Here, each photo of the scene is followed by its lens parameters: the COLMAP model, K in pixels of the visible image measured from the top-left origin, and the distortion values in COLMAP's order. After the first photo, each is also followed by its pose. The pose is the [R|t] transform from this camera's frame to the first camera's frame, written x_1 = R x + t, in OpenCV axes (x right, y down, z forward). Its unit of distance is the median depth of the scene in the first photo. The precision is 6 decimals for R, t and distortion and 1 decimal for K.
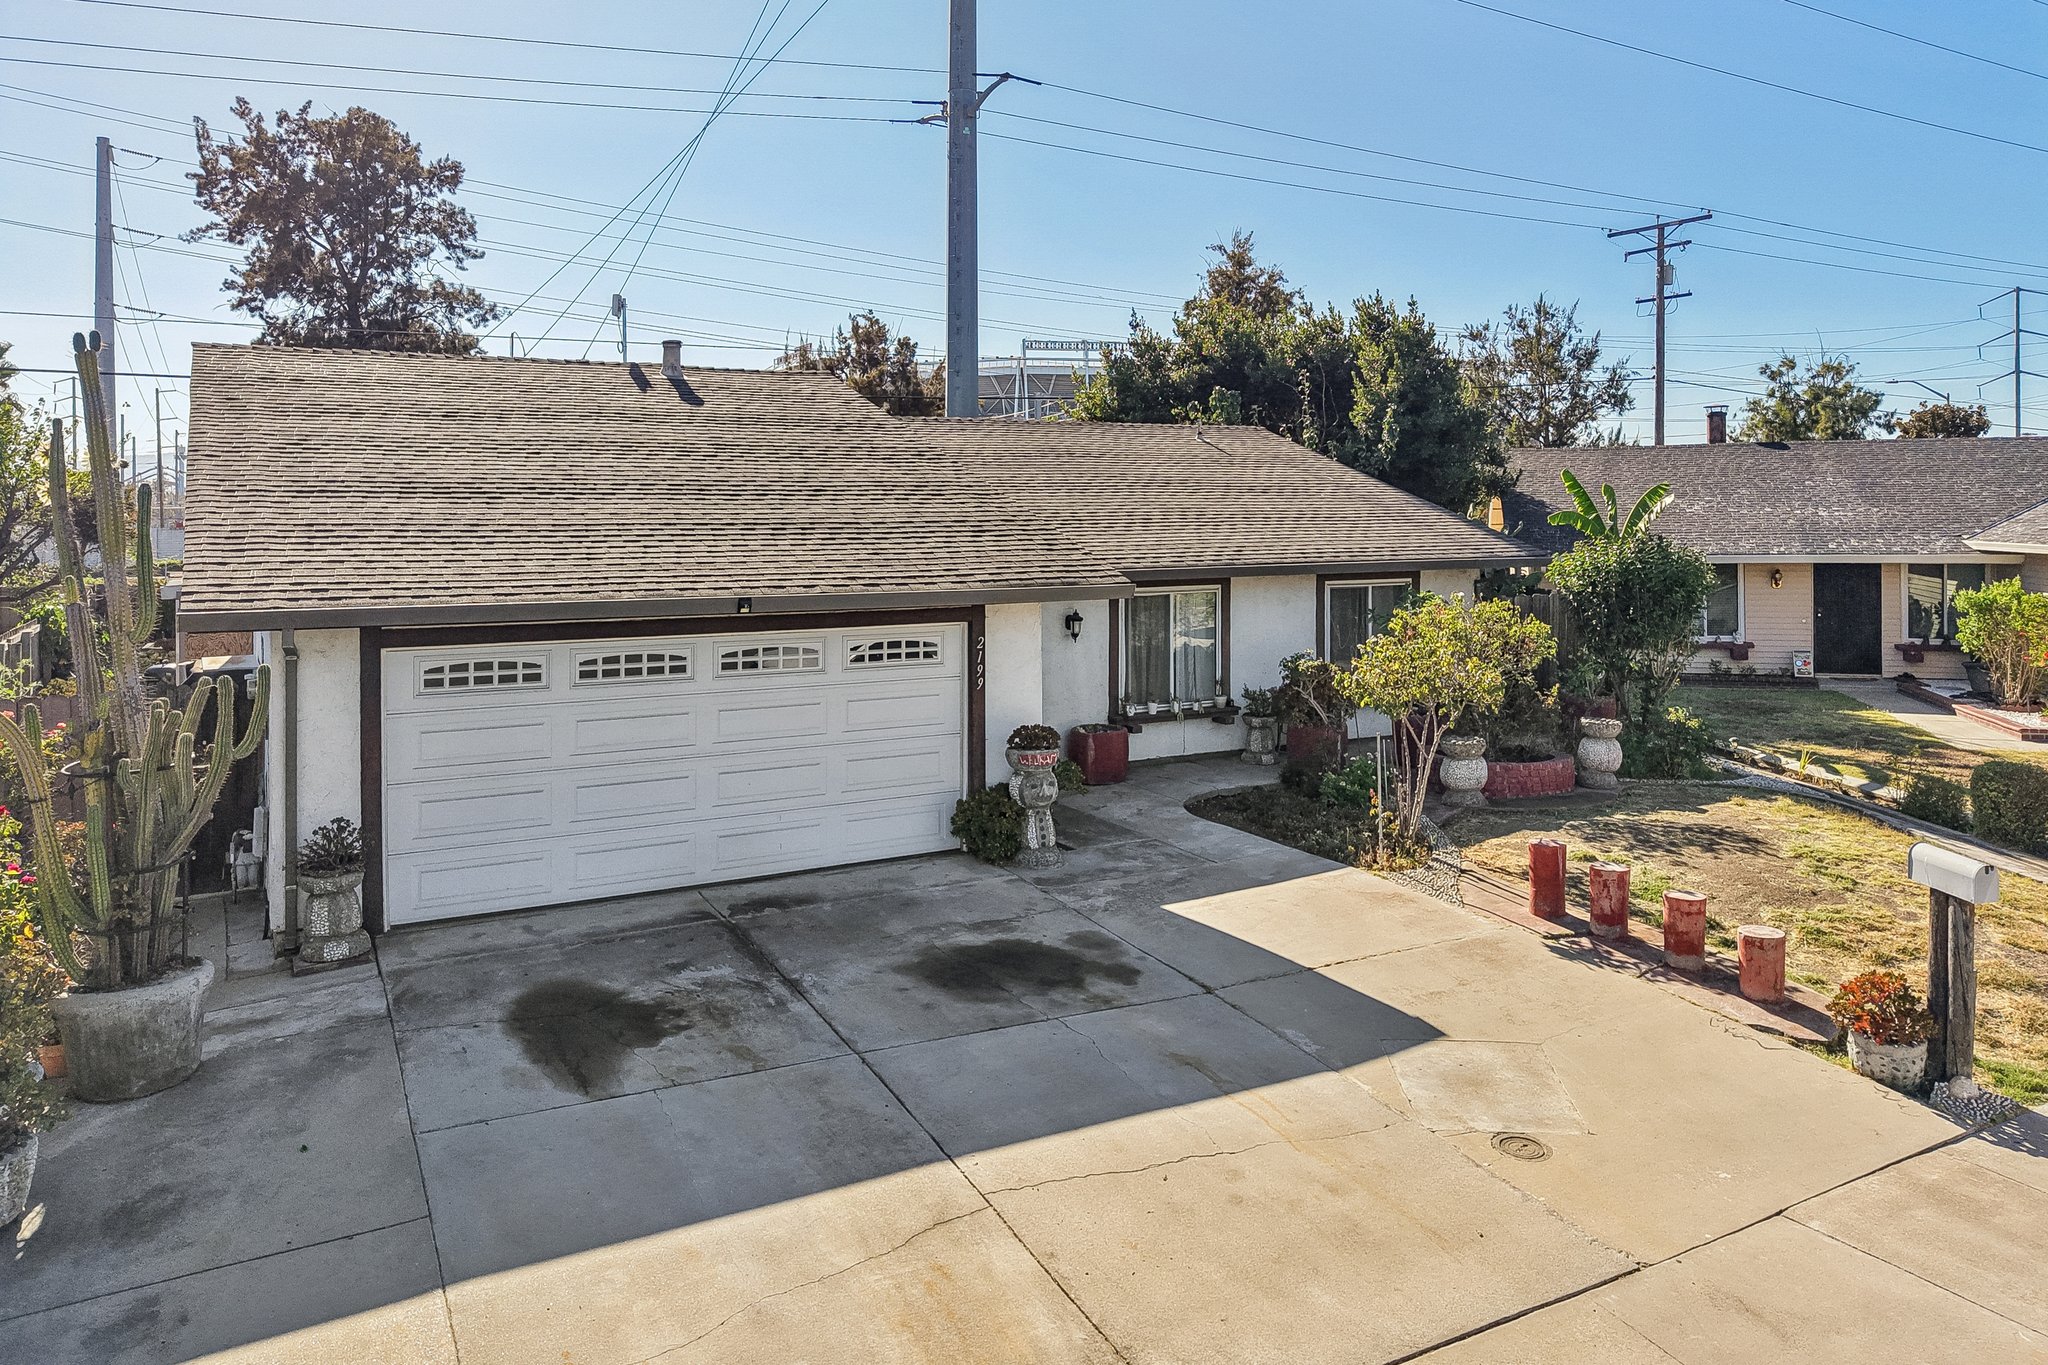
lens RADIAL K [[1423.5, 0, 984.2], [0, 1423.5, 569.3], [0, 0, 1]] dist [0.005855, -0.001665]
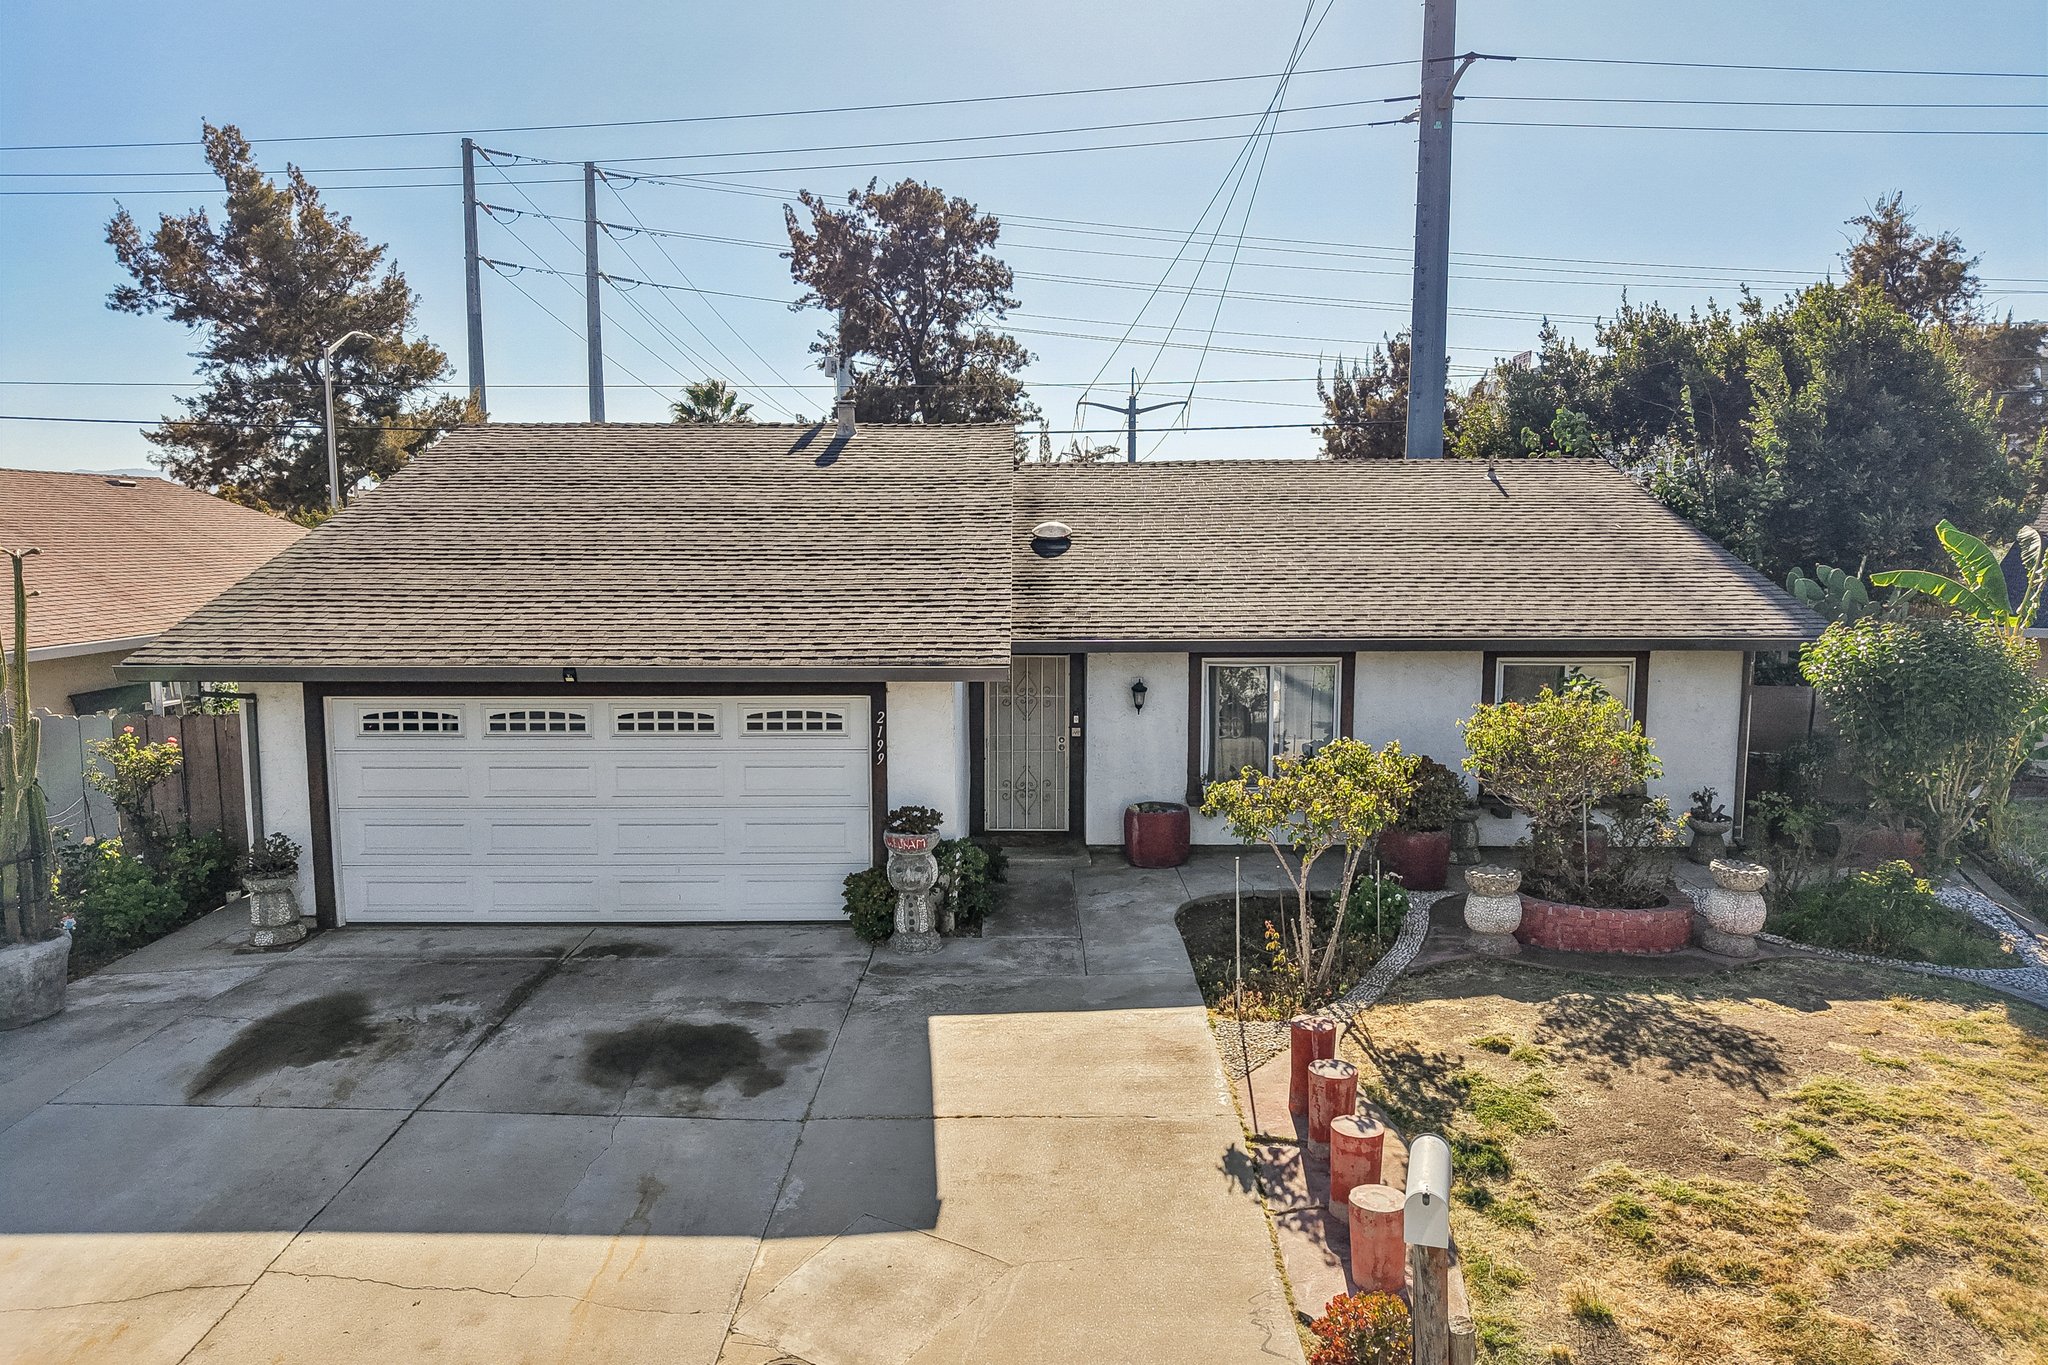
lens RADIAL K [[1413.6, 0, 1024.0], [0, 1413.6, 682.5], [0, 0, 1]] dist [0.001747, 0.002865]
pose [[0.871156, 0.052286, -0.488214, 0.556047], [-0.019469, 0.997210, 0.072057, -0.044339], [0.490620, -0.053268, 0.869744, 0.205022]]
